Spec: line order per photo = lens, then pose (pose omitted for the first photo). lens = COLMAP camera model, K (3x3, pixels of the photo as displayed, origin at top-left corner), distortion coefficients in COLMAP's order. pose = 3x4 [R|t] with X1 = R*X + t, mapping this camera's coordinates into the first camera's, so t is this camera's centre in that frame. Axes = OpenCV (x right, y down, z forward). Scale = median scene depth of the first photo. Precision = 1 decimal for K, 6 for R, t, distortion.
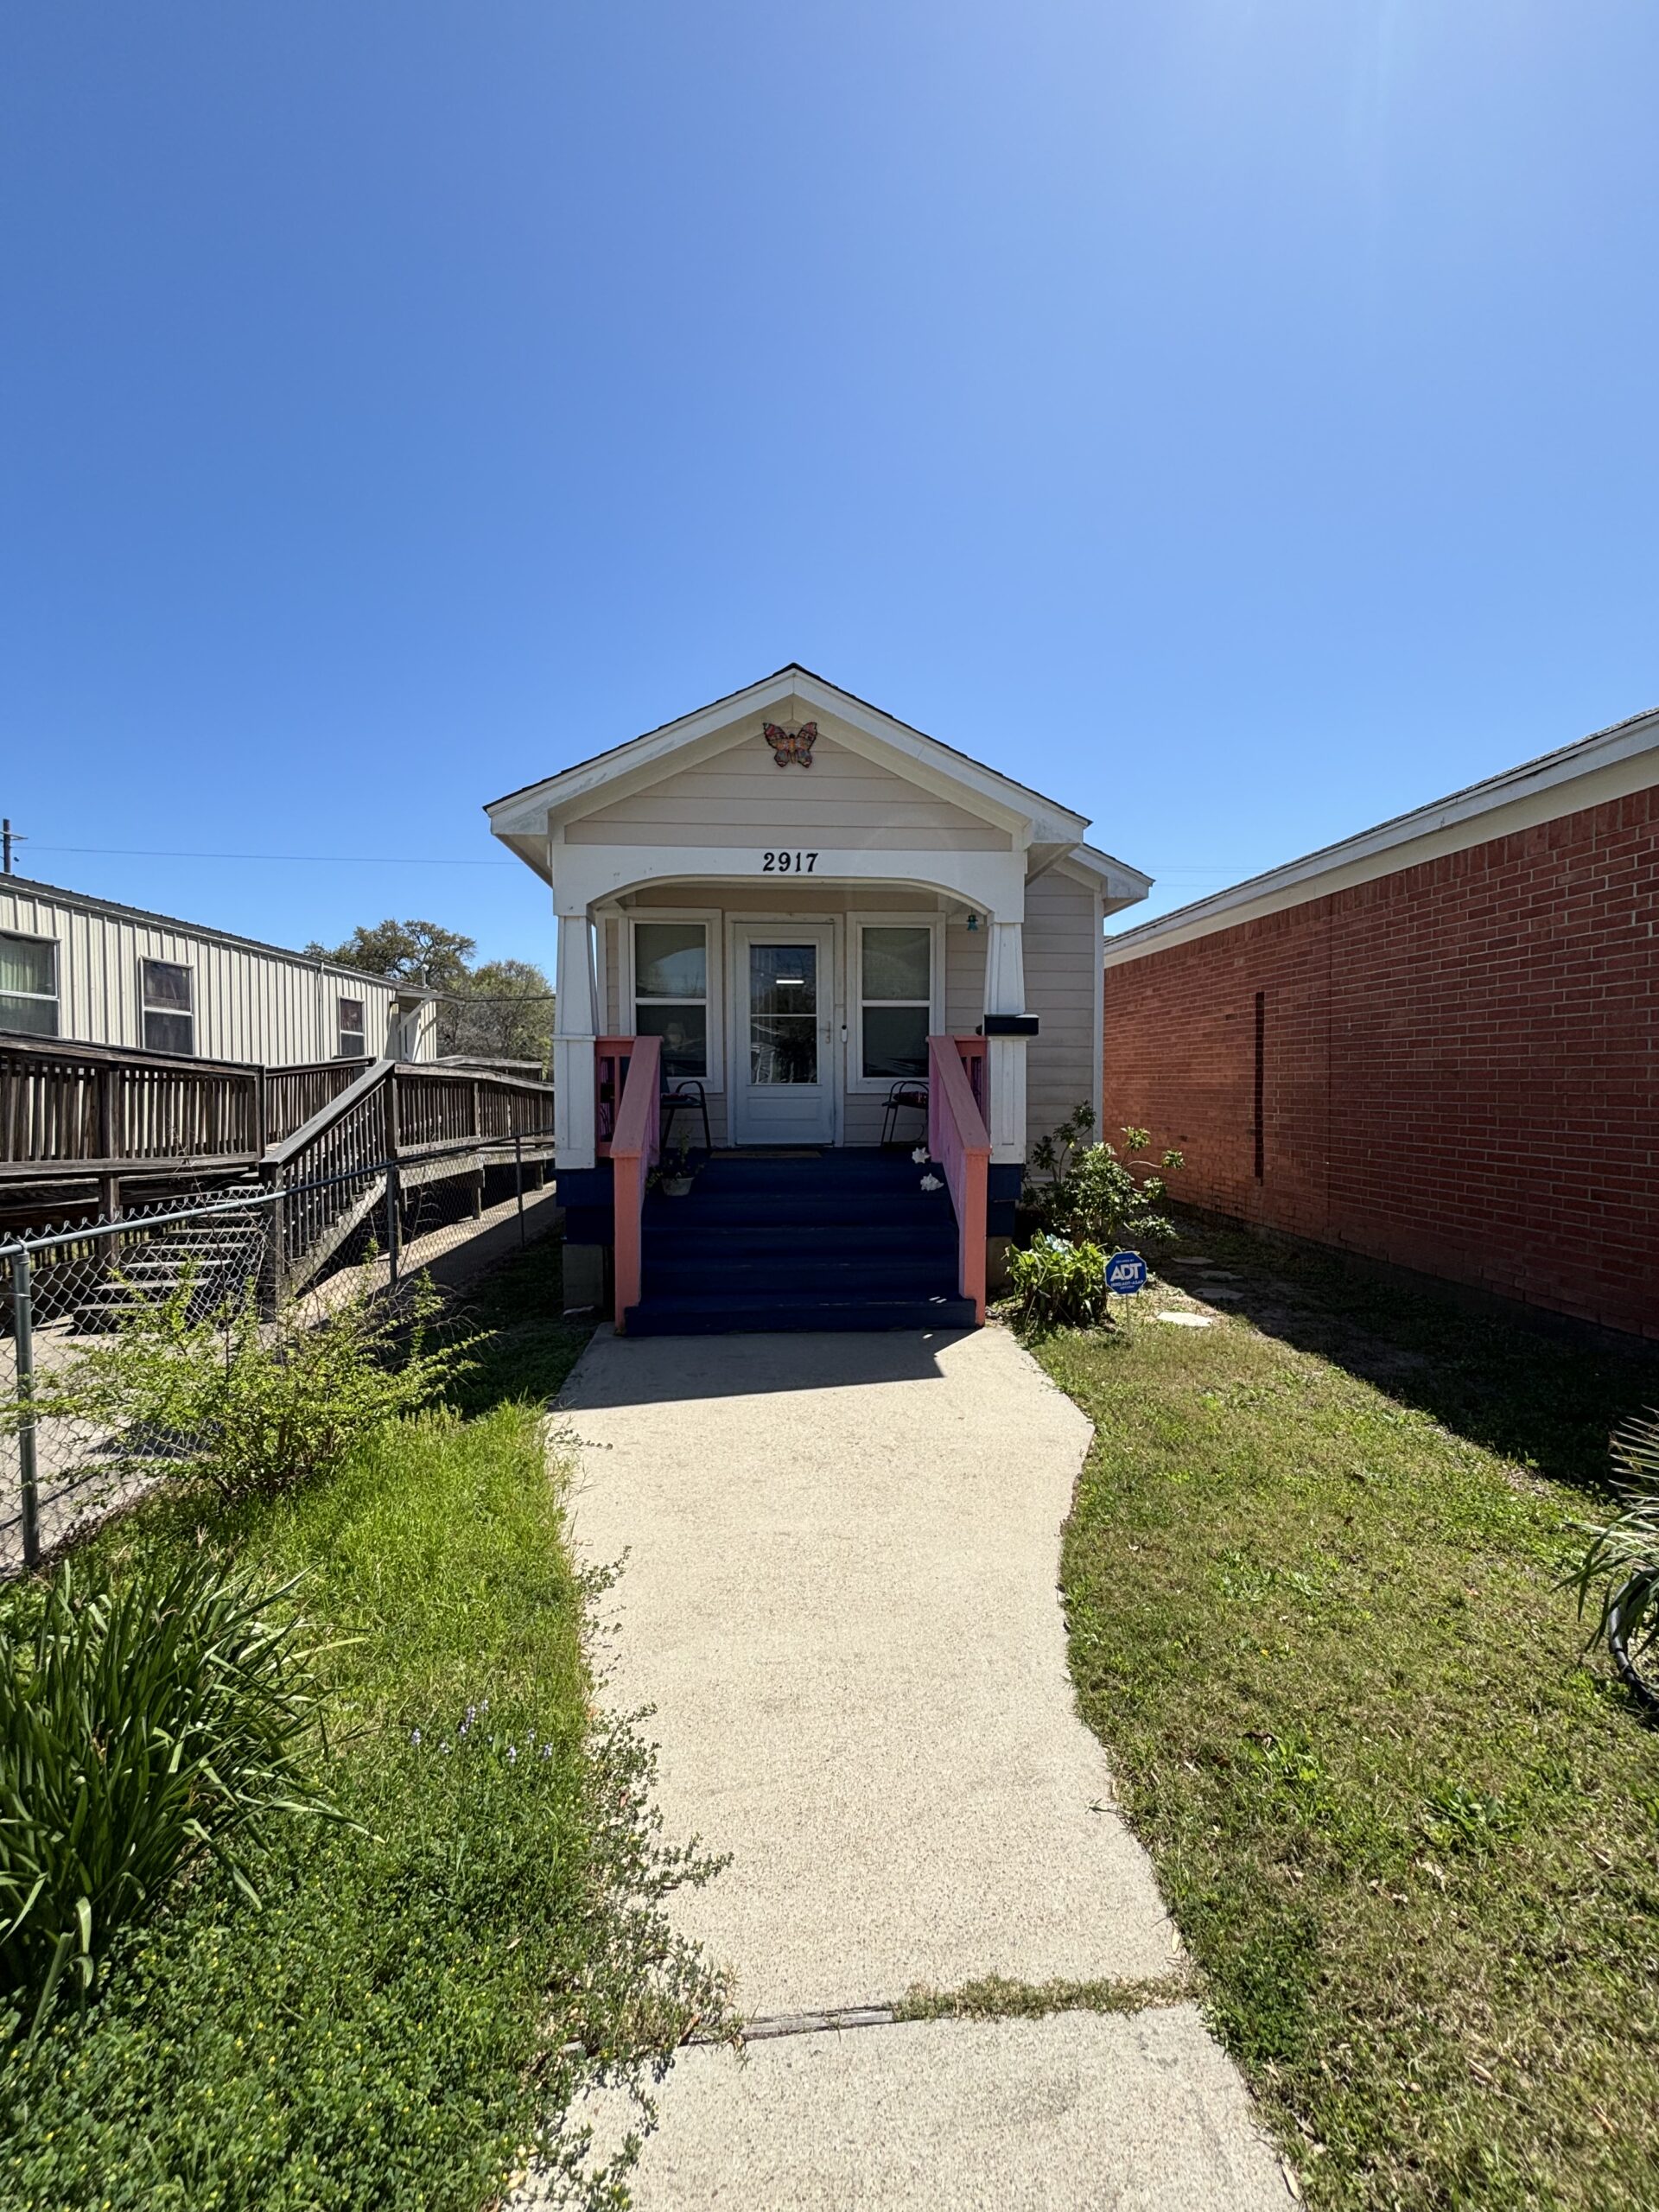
lens RADIAL K [[894.0, 0, 826.9], [0, 894.0, 1116.2], [0, 0, 1]] dist [0.001249, -0.001376]
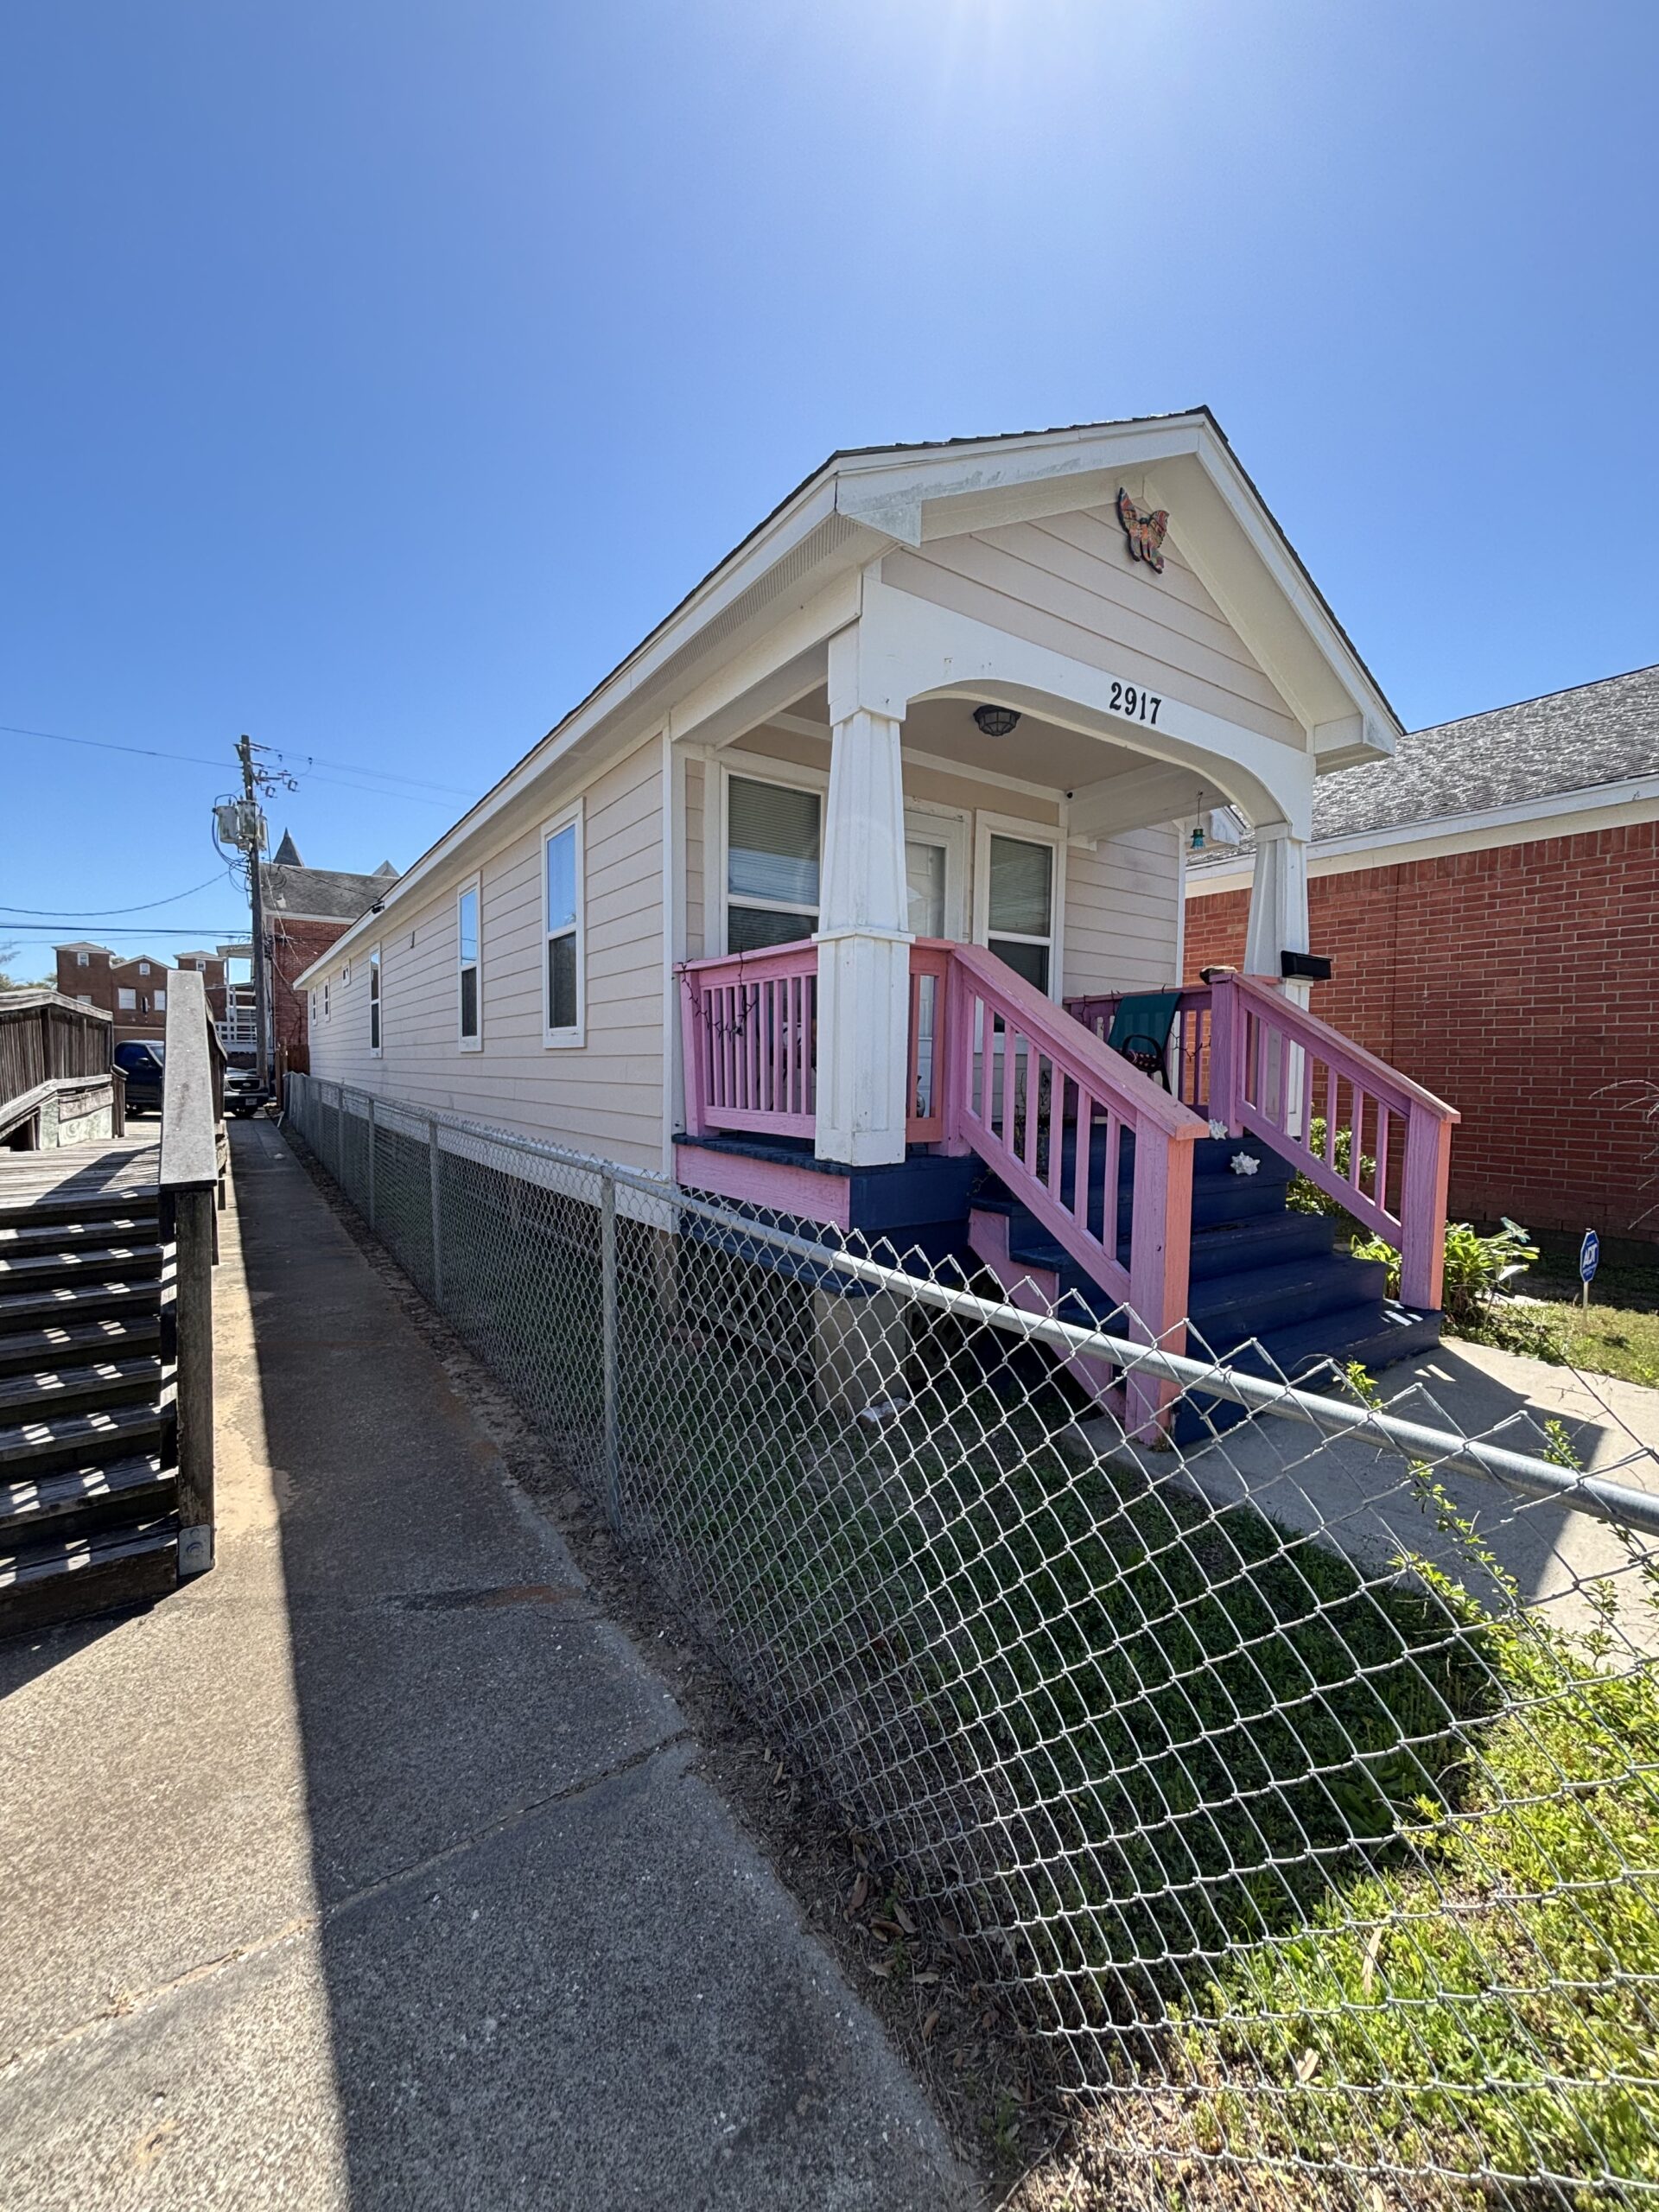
lens RADIAL K [[894.0, 0, 820.9], [0, 894.0, 1097.0], [0, 0, 1]] dist [0.001249, -0.001376]
pose [[0.862885, -0.003415, 0.505388, -0.577167], [0.005612, 0.999980, -0.002826, 0.016974], [-0.505368, 0.005275, 0.862888, 0.513493]]
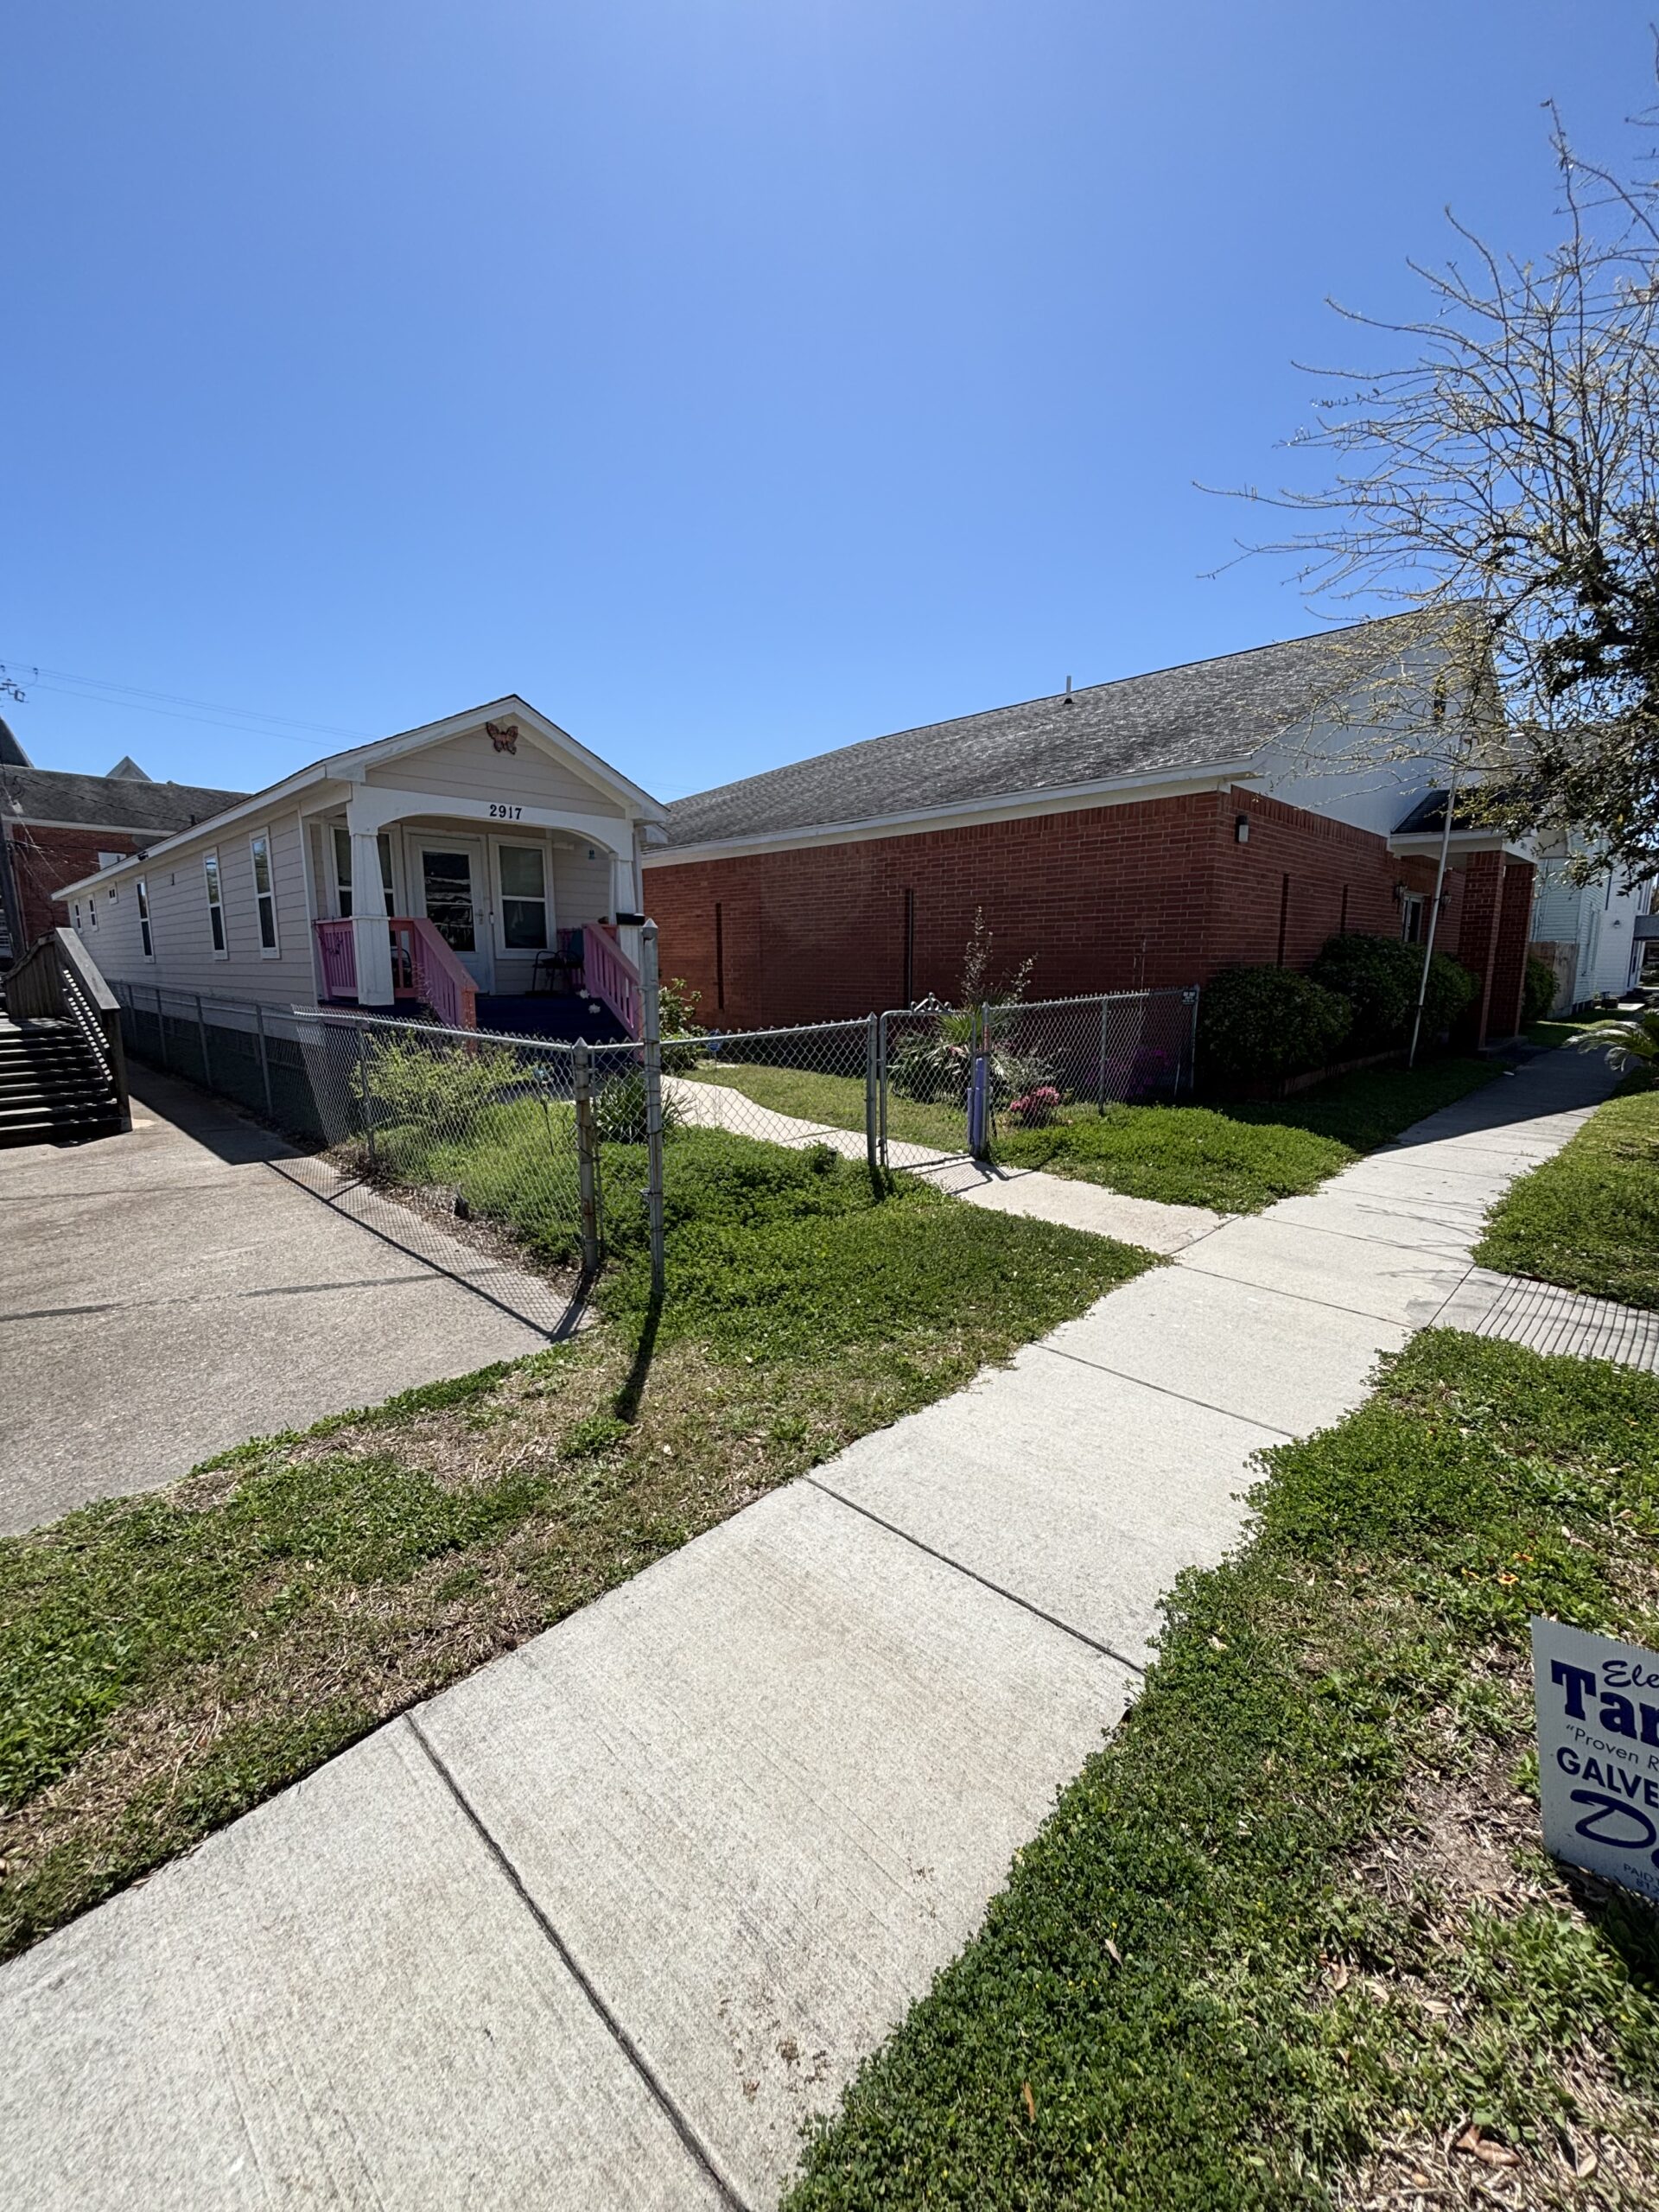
lens RADIAL K [[894.0, 0, 841.1], [0, 894.0, 1112.7], [0, 0, 1]] dist [0.001249, -0.001376]
pose [[0.743870, -0.106560, 0.659775, -0.697101], [0.023457, 0.990762, 0.133571, 0.053315], [-0.667913, -0.083883, 0.739497, -0.639237]]
